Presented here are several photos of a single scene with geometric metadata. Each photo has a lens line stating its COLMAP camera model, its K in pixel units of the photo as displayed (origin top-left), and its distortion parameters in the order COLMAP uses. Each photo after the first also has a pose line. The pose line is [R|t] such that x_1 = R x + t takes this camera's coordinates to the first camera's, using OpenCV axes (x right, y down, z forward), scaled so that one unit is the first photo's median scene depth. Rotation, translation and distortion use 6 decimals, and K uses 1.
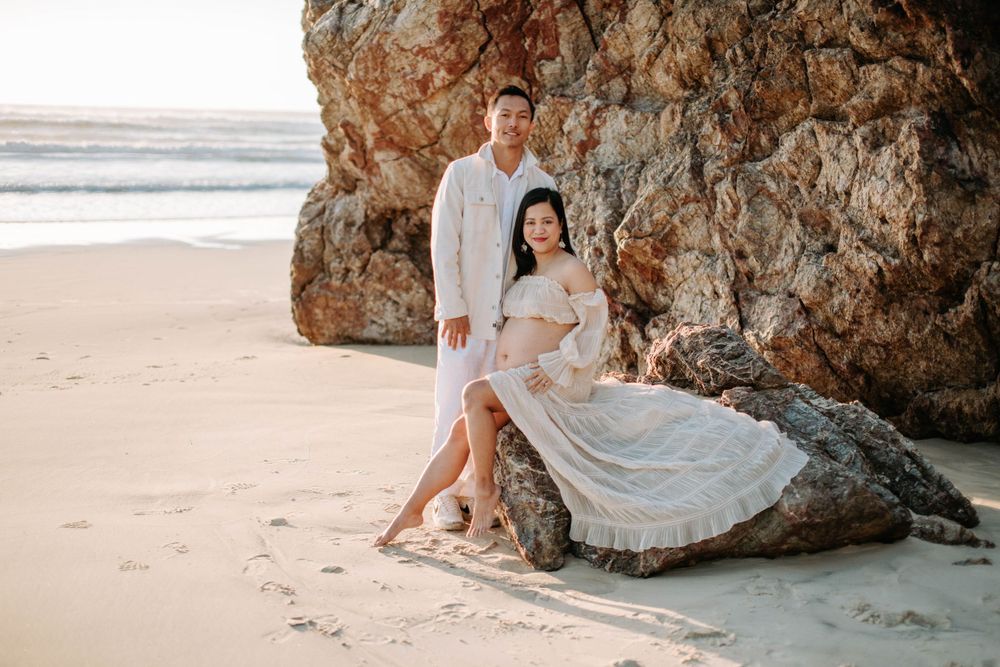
lens RADIAL K [[1402.3, 0, 508.8], [0, 1402.3, 335.5], [0, 0, 1]] dist [-0.088197, 0.000000]
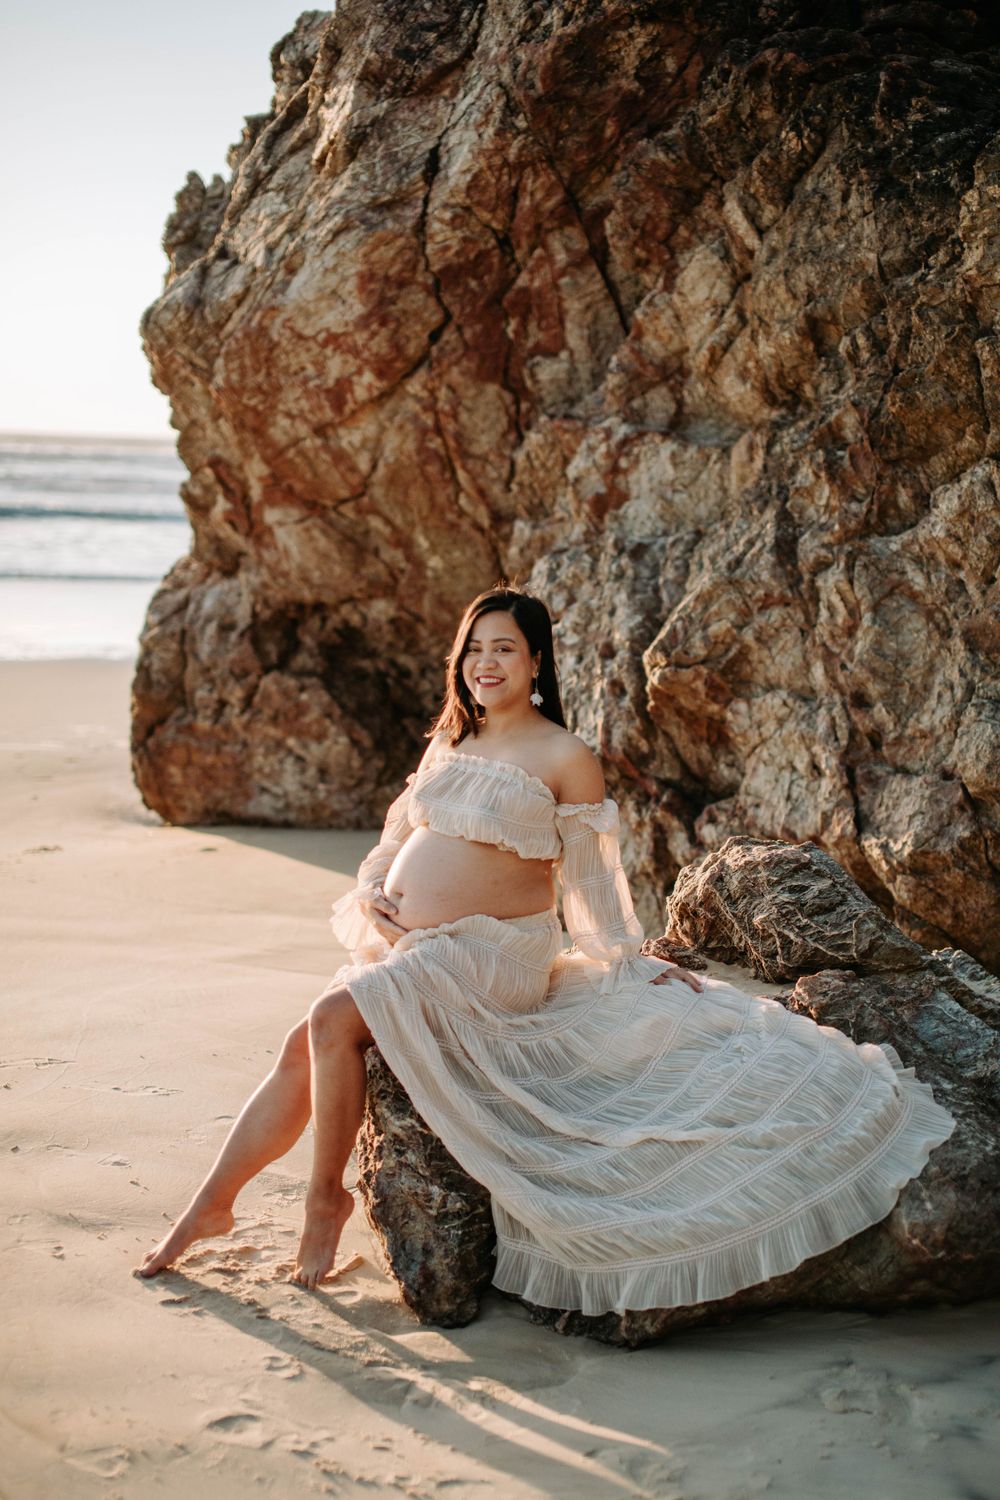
lens RADIAL K [[2103.4, 0, 486.8], [0, 2103.4, 748.8], [0, 0, 1]] dist [-0.088197, 0.000000]
pose [[0.999309, 0.014194, -0.034356, 0.044625], [-0.014678, 0.999796, -0.013869, -0.024094], [0.034152, 0.014363, 0.999313, 0.149369]]
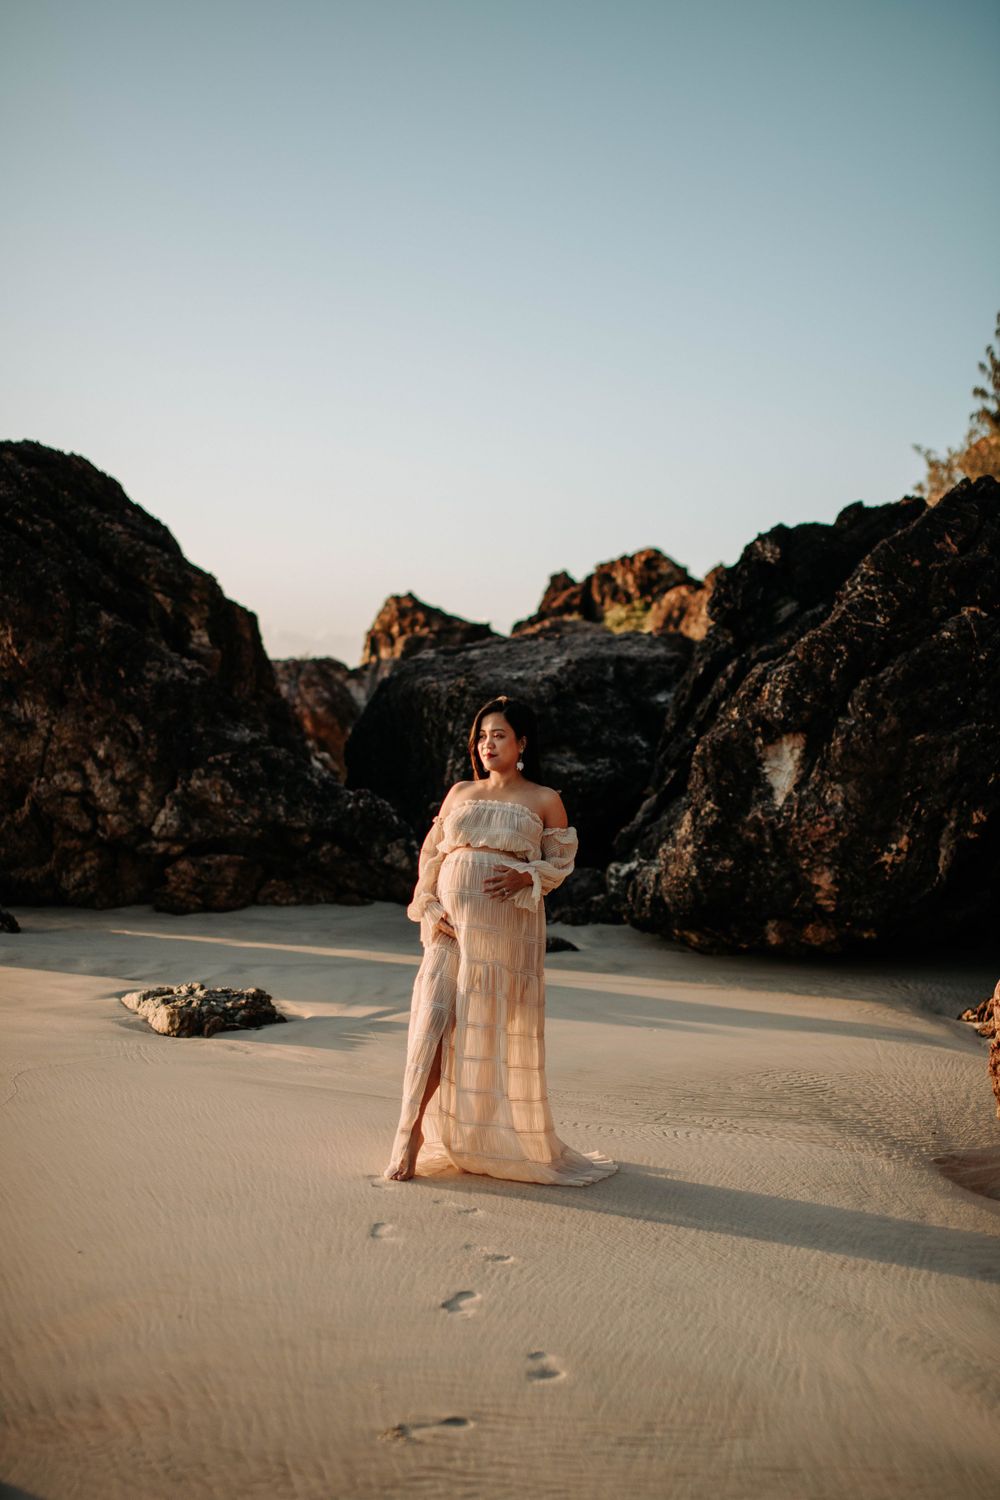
lens RADIAL K [[2103.4, 0, 499.9], [0, 2103.4, 750.7], [0, 0, 1]] dist [-0.088197, 0.000000]
pose [[0.908925, 0.006117, 0.416915, -0.107707], [0.039648, 0.994094, -0.101022, 0.117960], [-0.415070, 0.108351, 0.903314, -0.899635]]
